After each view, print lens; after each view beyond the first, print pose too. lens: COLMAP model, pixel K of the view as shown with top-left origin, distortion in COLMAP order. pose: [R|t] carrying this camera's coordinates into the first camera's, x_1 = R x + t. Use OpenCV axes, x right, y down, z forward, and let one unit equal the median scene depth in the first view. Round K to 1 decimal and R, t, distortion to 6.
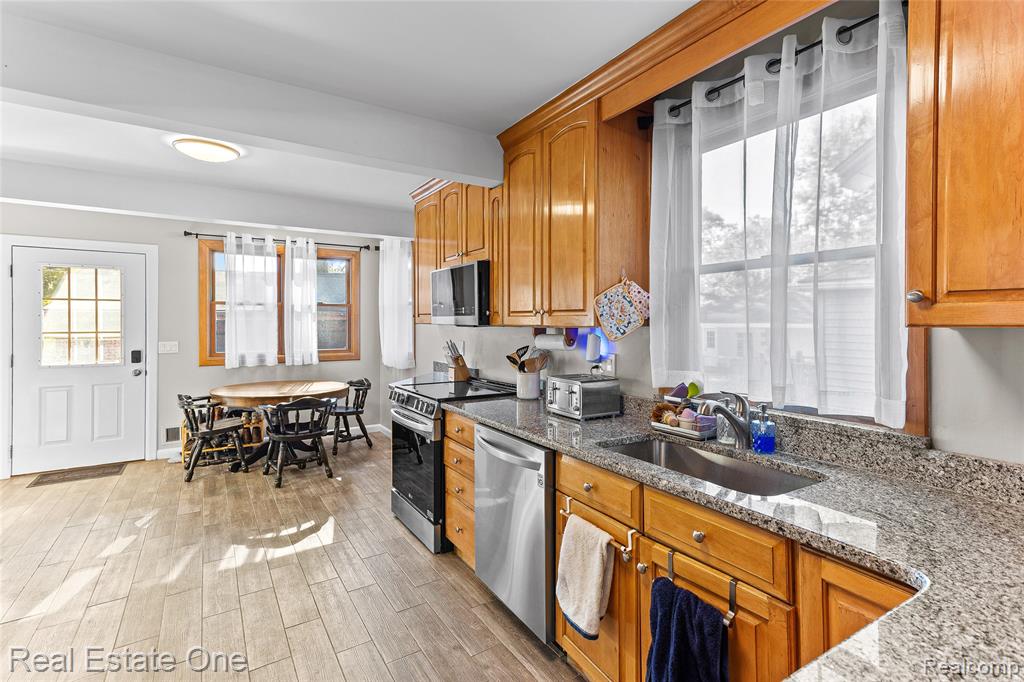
lens RADIAL K [[485.1, 0, 510.1], [0, 485.1, 330.4], [0, 0, 1]] dist [0.025485, 0.000748]
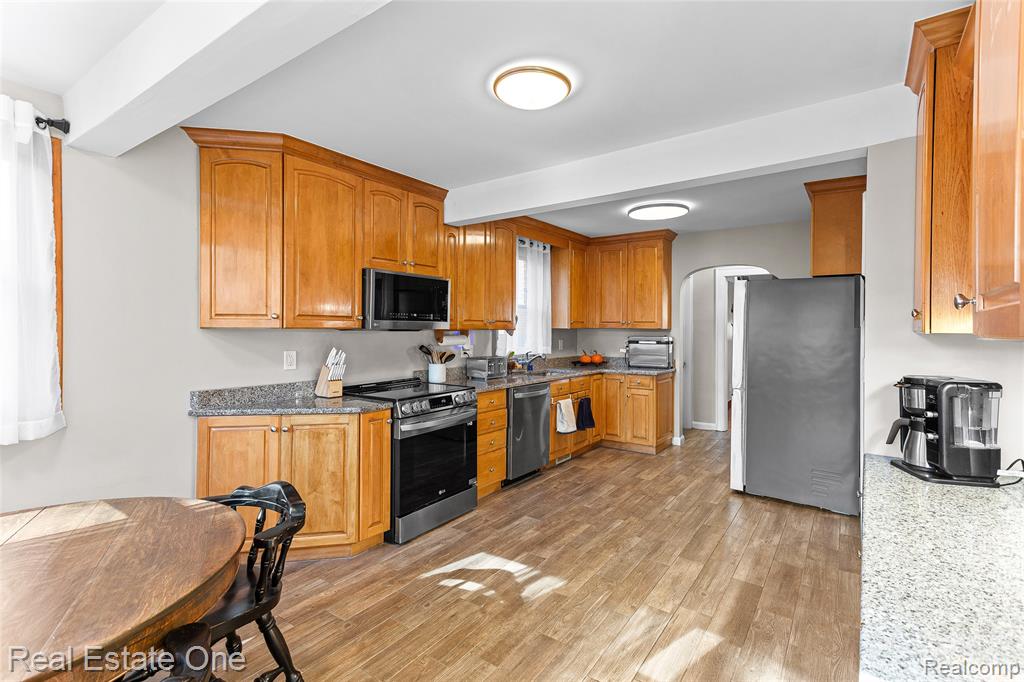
lens RADIAL K [[485.1, 0, 510.2], [0, 485.1, 335.1], [0, 0, 1]] dist [0.025485, 0.000748]
pose [[-0.394712, -0.003439, 0.918798, -1.207865], [0.012795, 0.999875, 0.009240, -0.007138], [-0.918716, 0.015403, -0.394619, 1.251992]]
